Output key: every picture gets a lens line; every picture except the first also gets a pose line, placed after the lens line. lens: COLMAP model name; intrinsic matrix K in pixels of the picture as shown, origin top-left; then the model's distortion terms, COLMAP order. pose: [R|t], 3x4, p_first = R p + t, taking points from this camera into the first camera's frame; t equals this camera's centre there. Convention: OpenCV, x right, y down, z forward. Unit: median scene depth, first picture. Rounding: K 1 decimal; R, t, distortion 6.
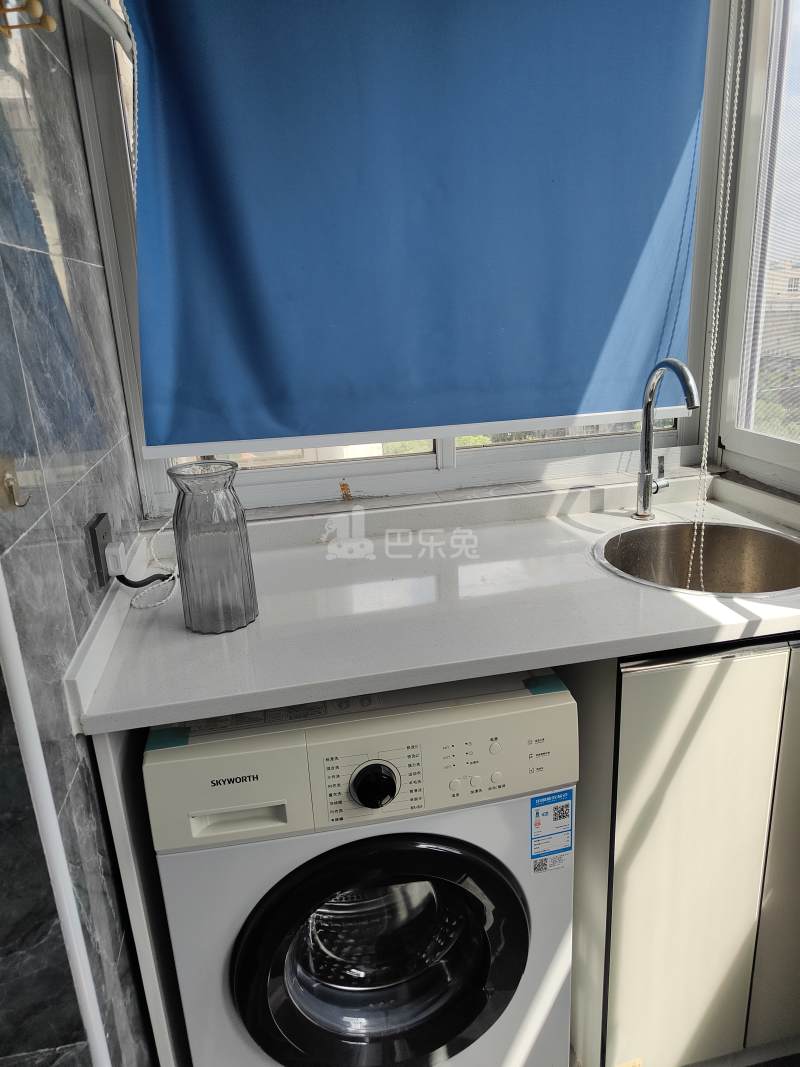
lens RADIAL K [[741.2, 0, 397.2], [0, 741.2, 539.6], [0, 0, 1]] dist [-0.007454, -0.001334]
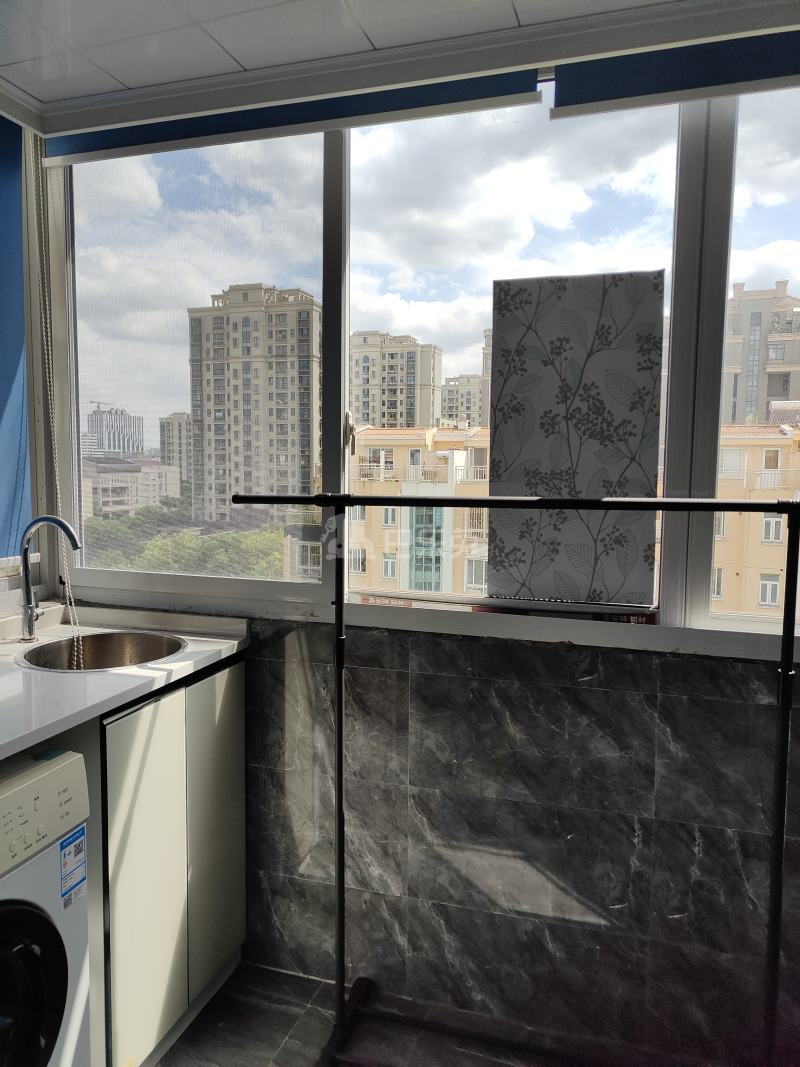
lens RADIAL K [[729.8, 0, 400.0], [0, 729.8, 533.5], [0, 0, 1]] dist [0.006828, 0.000674]
pose [[0.499929, -0.028580, 0.865595, -0.599745], [0.231394, 0.967530, -0.101698, 0.092974], [-0.834582, 0.251135, 0.490309, -0.249238]]
